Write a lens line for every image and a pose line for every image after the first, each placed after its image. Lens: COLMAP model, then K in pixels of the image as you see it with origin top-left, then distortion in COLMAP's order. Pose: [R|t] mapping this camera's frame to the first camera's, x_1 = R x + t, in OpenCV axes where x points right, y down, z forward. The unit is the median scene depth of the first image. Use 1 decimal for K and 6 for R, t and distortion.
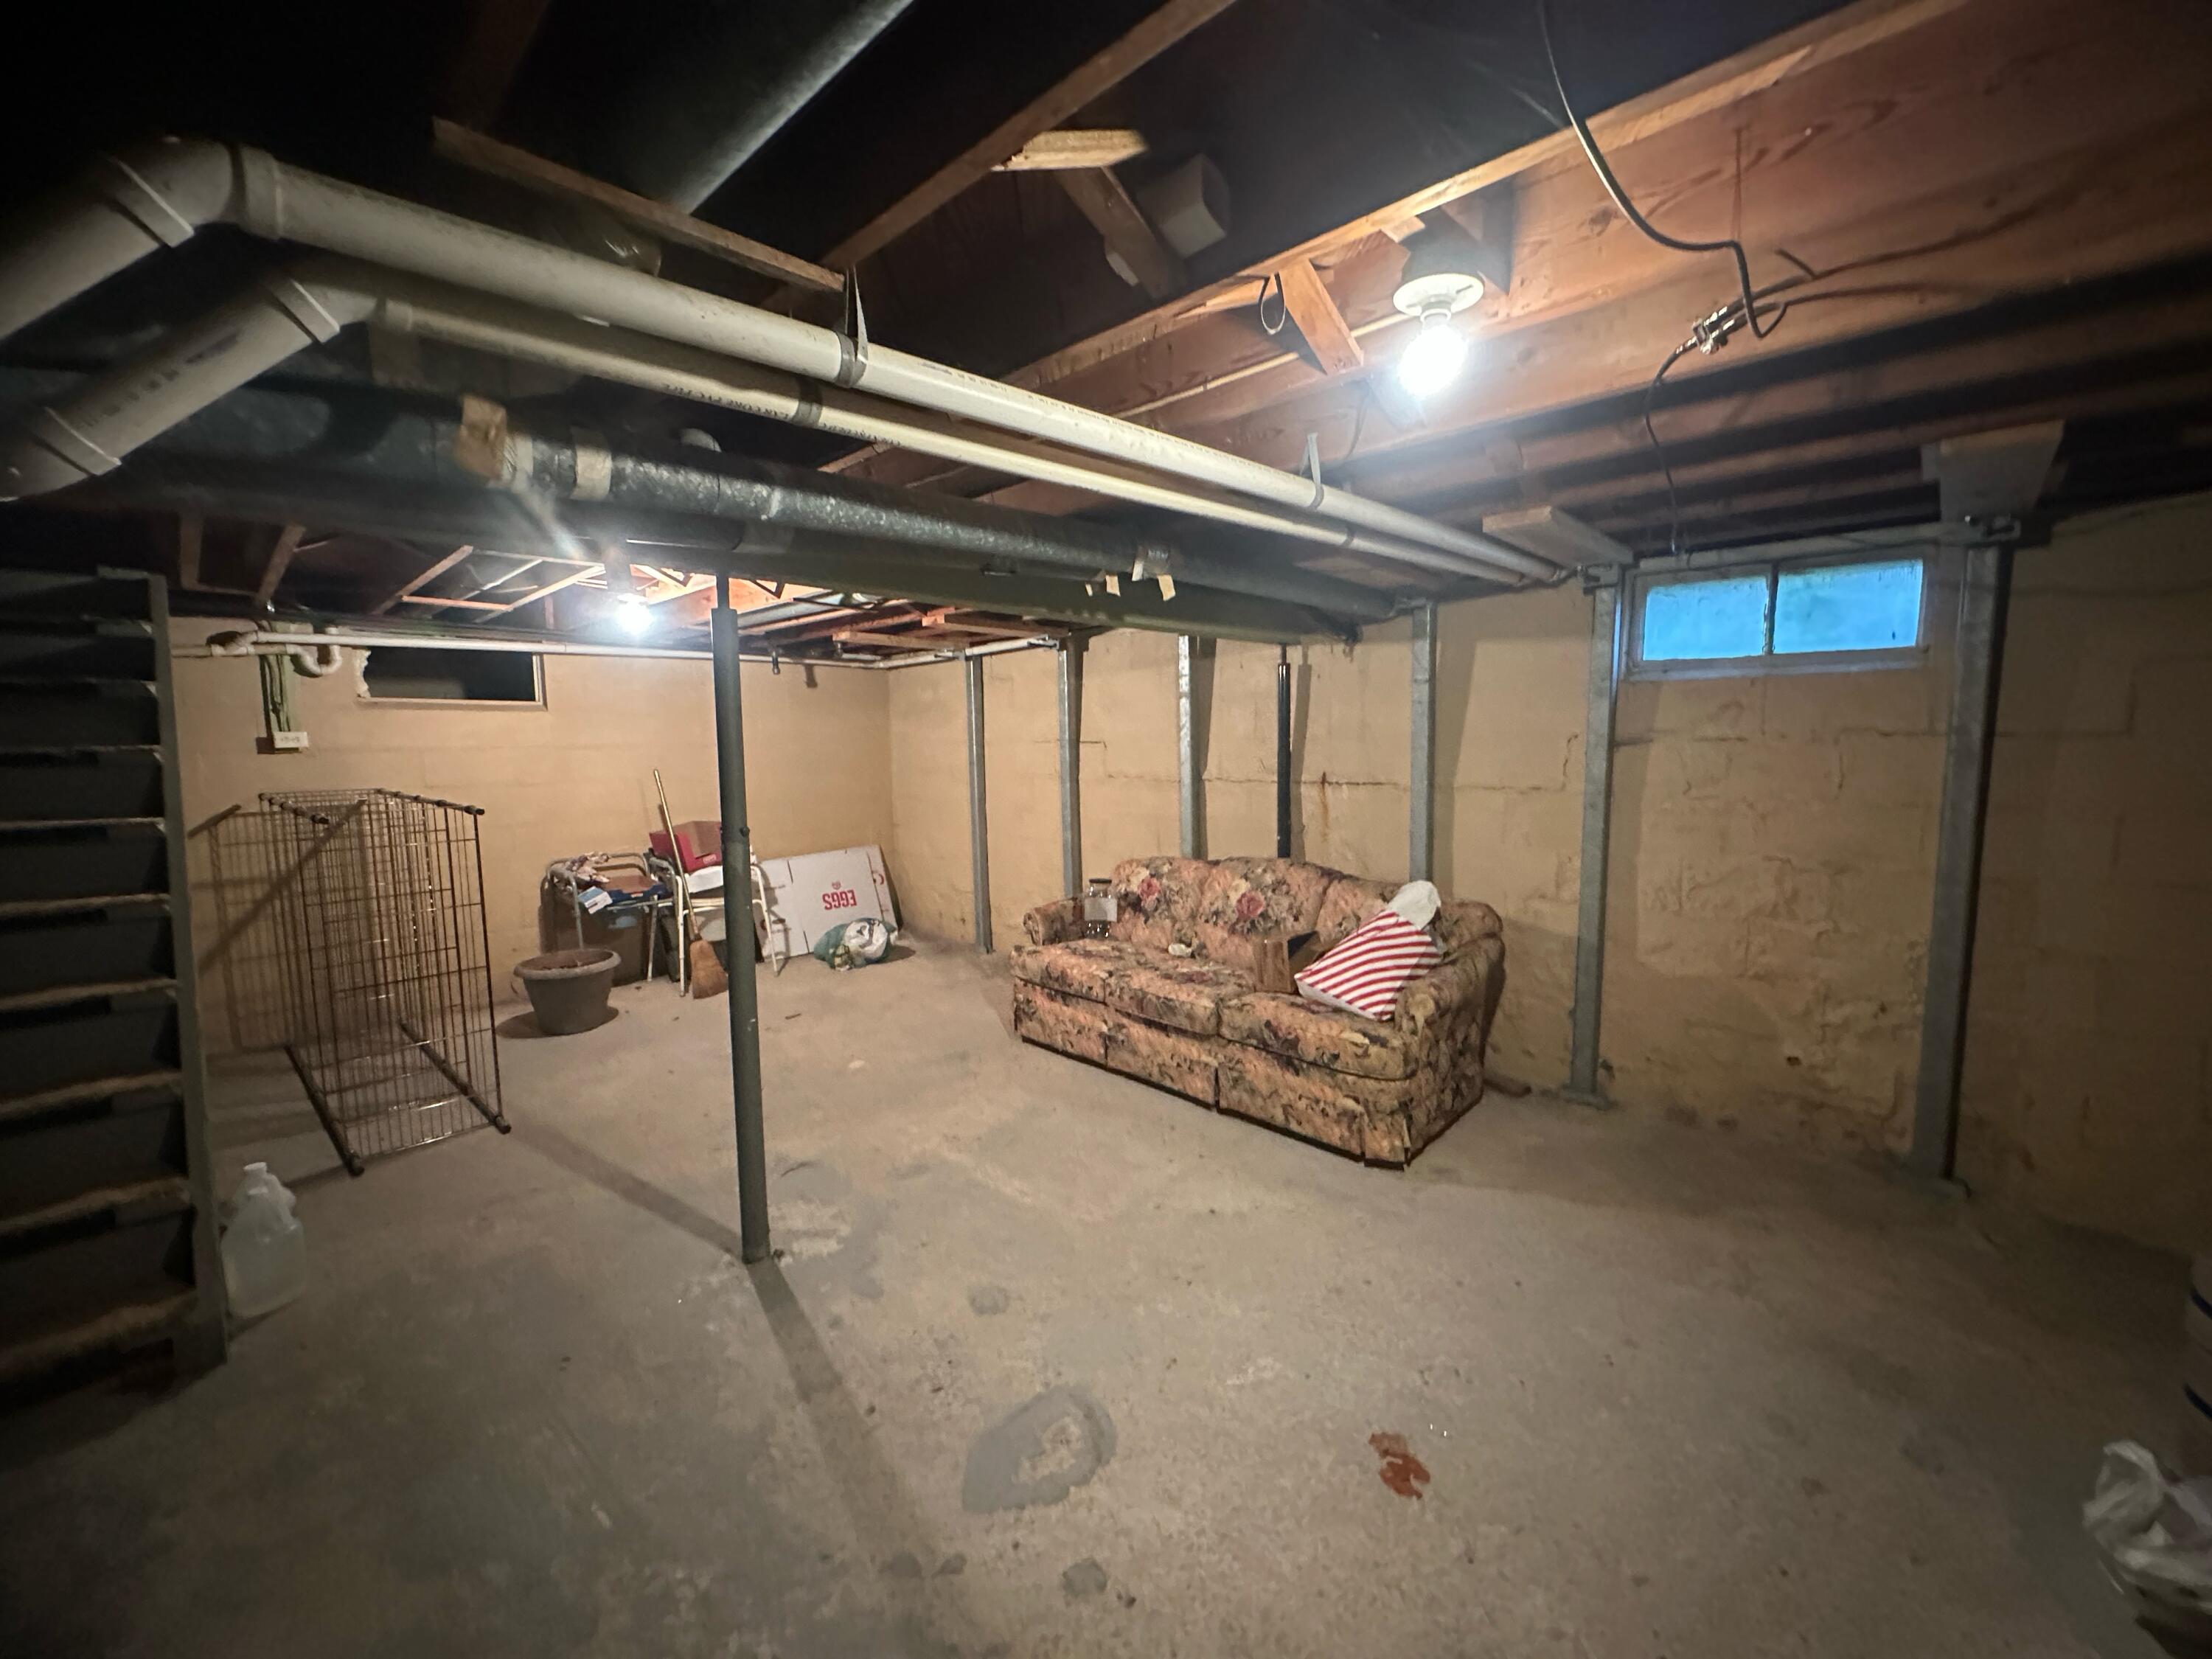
lens RADIAL K [[882.8, 0, 1103.4], [0, 882.8, 824.6], [0, 0, 1]] dist [-0.003728, 0.000945]
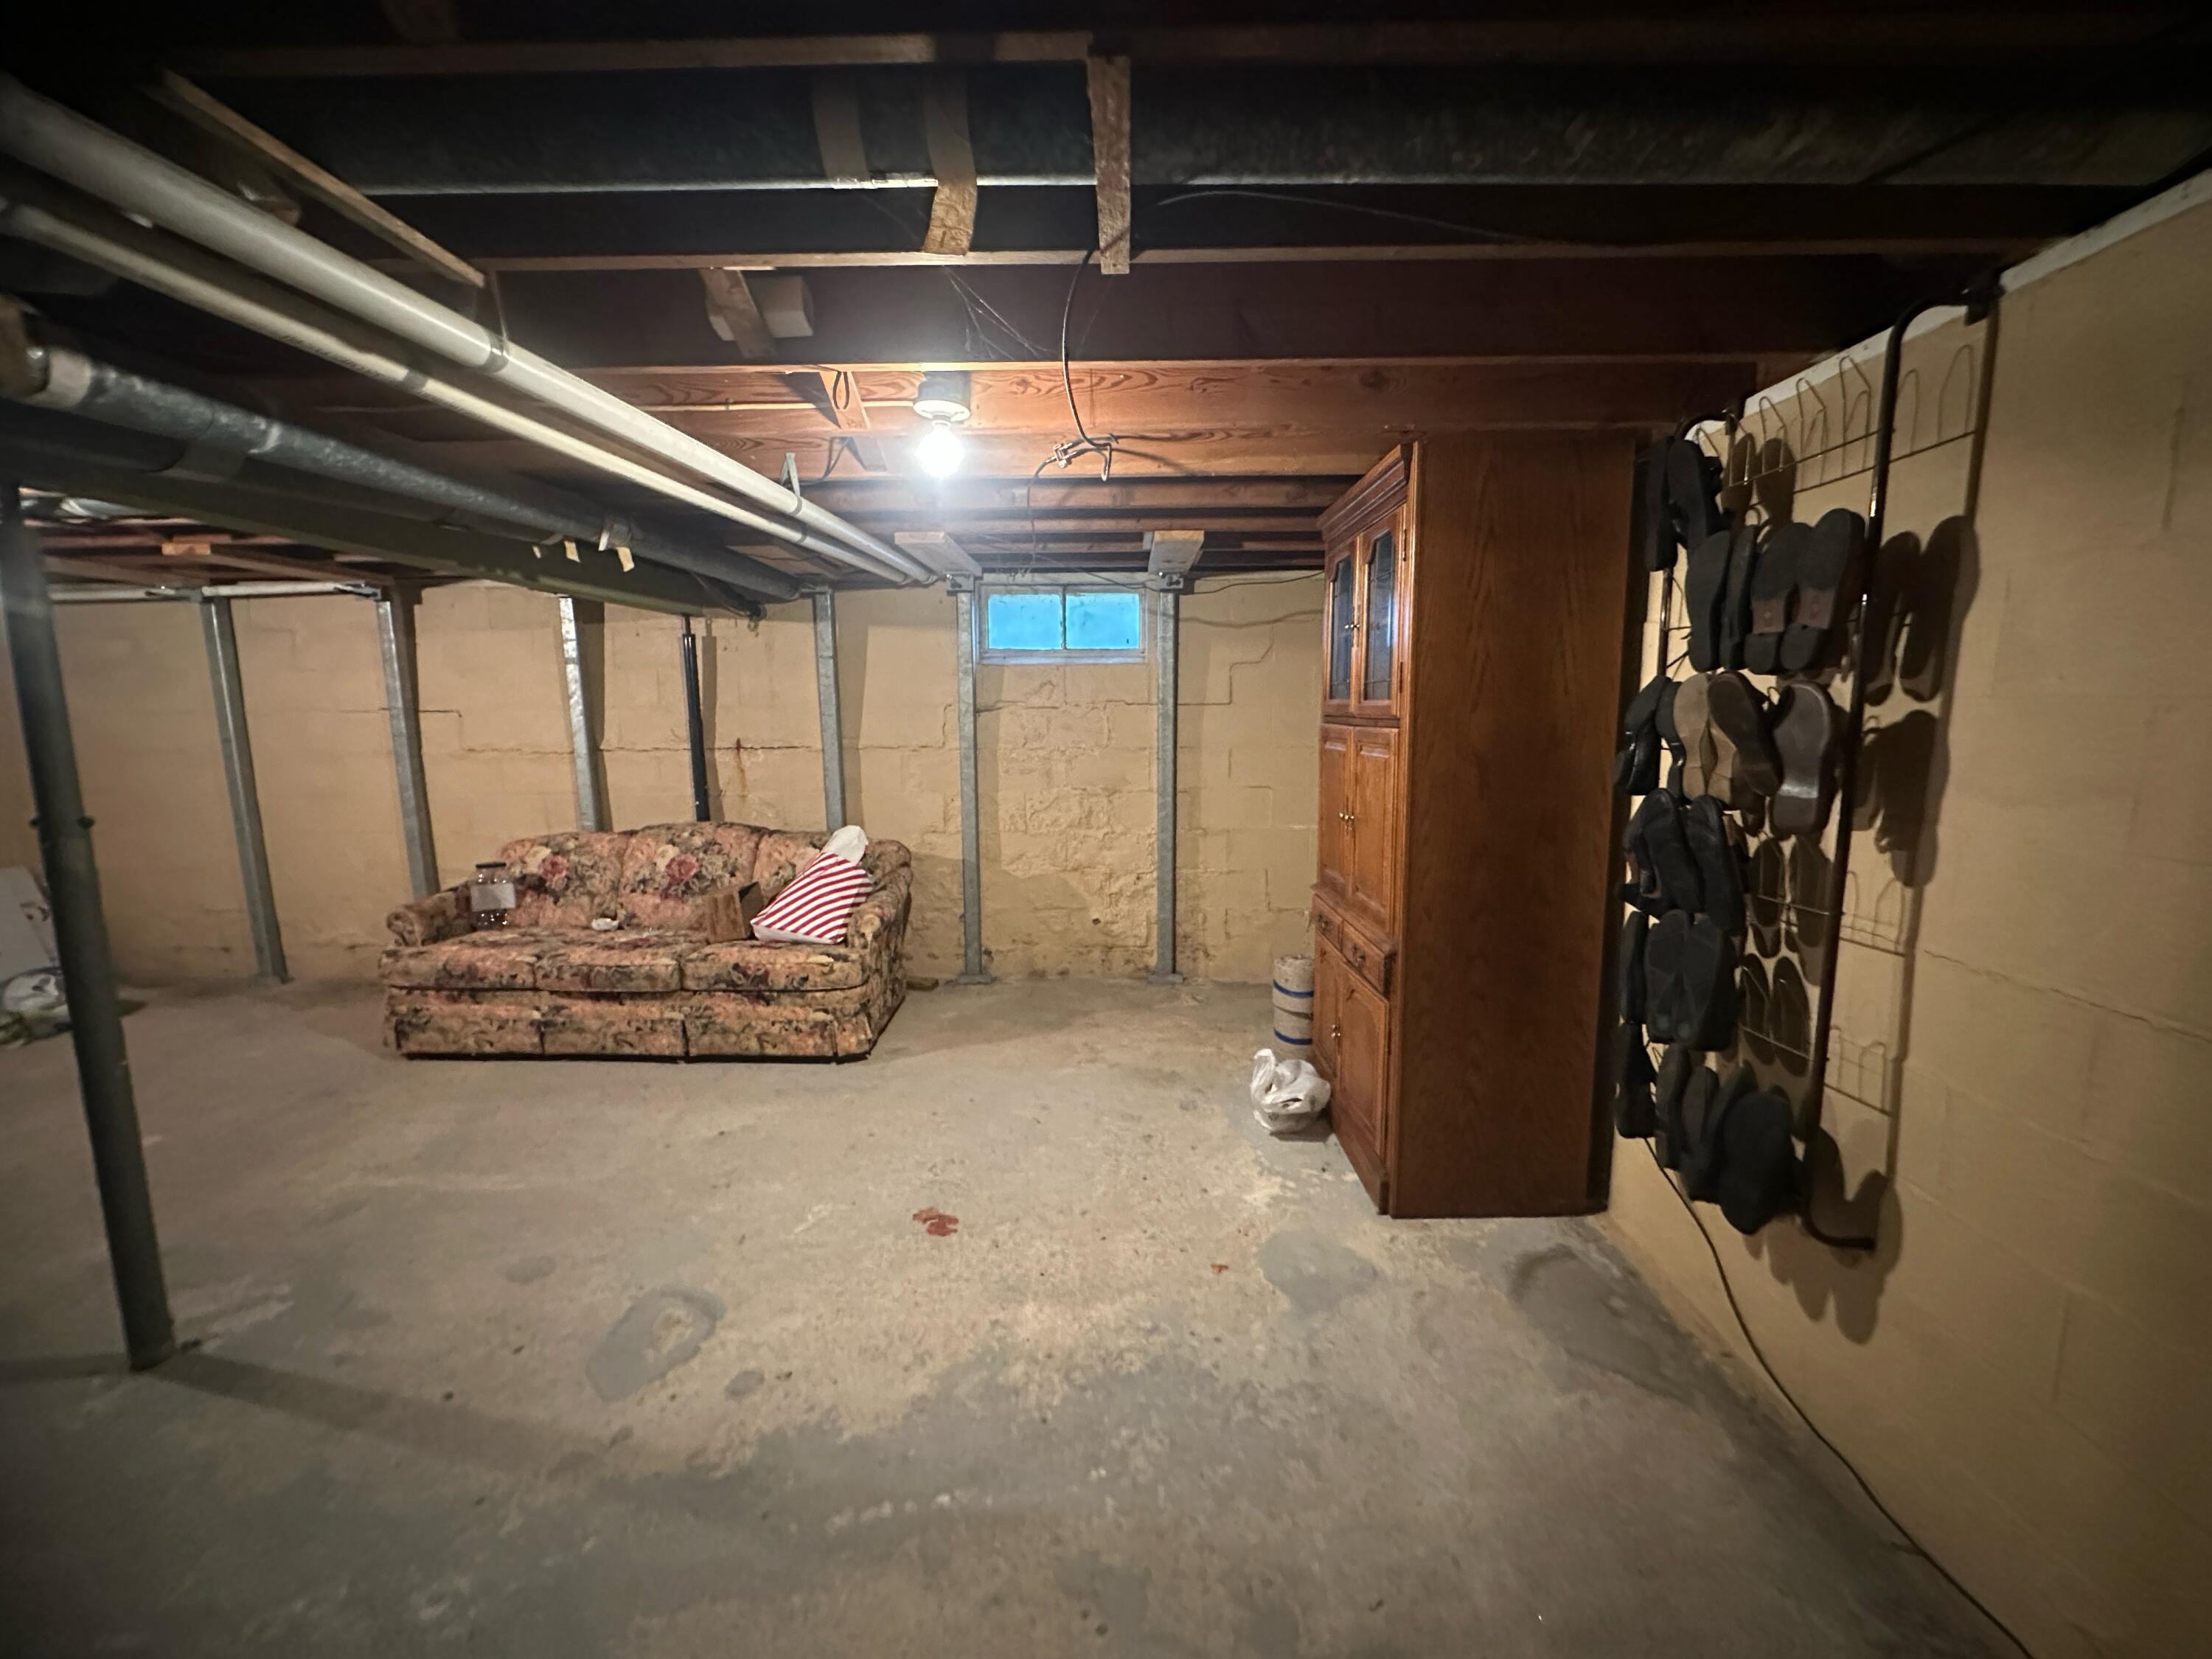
lens RADIAL K [[882.8, 0, 1112.0], [0, 882.8, 823.4], [0, 0, 1]] dist [-0.003728, 0.000945]
pose [[0.732382, -0.086598, 0.675365, -0.201347], [0.066552, 0.996234, 0.055570, 0.018960], [-0.677634, 0.004248, 0.735387, -0.128804]]
